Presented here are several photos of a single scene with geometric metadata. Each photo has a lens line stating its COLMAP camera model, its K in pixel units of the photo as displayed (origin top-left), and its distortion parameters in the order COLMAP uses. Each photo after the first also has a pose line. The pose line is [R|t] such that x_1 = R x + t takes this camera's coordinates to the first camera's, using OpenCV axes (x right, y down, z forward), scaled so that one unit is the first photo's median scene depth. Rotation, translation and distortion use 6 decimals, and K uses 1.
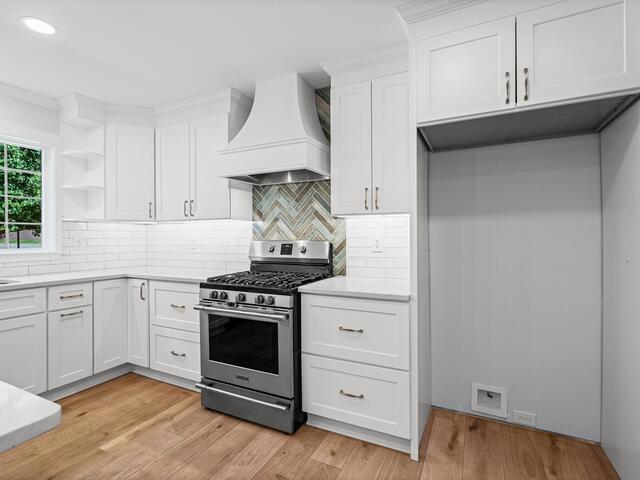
lens RADIAL K [[307.1, 0, 321.5], [0, 307.1, 239.3], [0, 0, 1]] dist [-0.011618, -0.000131]
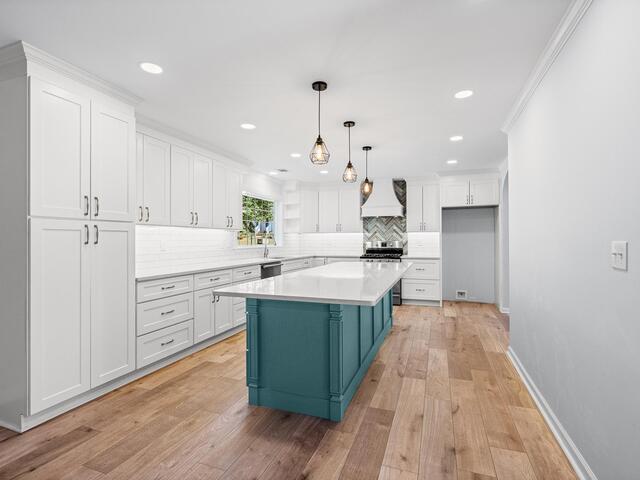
lens RADIAL K [[307.1, 0, 322.5], [0, 307.1, 239.7], [0, 0, 1]] dist [-0.011618, -0.000131]
pose [[0.995345, 0.000662, 0.096370, -0.774486], [-0.000524, 0.999999, -0.001455, -0.004229], [-0.096371, 0.001397, 0.995345, -1.311246]]
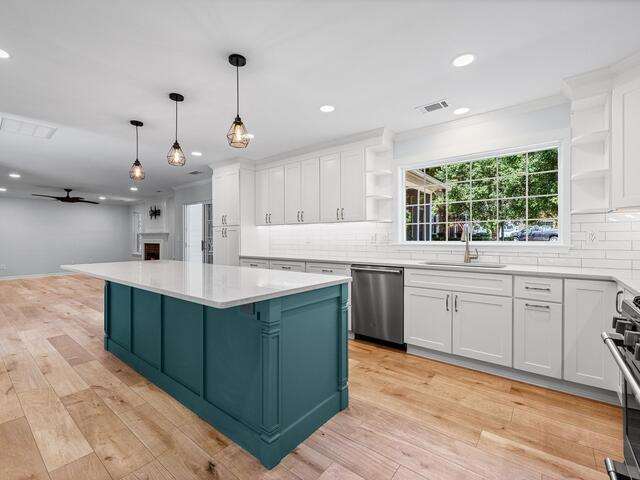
lens RADIAL K [[286.7, 0, 314.8], [0, 286.7, 234.9], [0, 0, 1]] dist [0.002032, -0.000787]
pose [[-0.215468, -0.005319, -0.976496, 0.569520], [0.009520, 0.999926, -0.007547, 0.016429], [0.976465, -0.010922, -0.215401, 1.009149]]
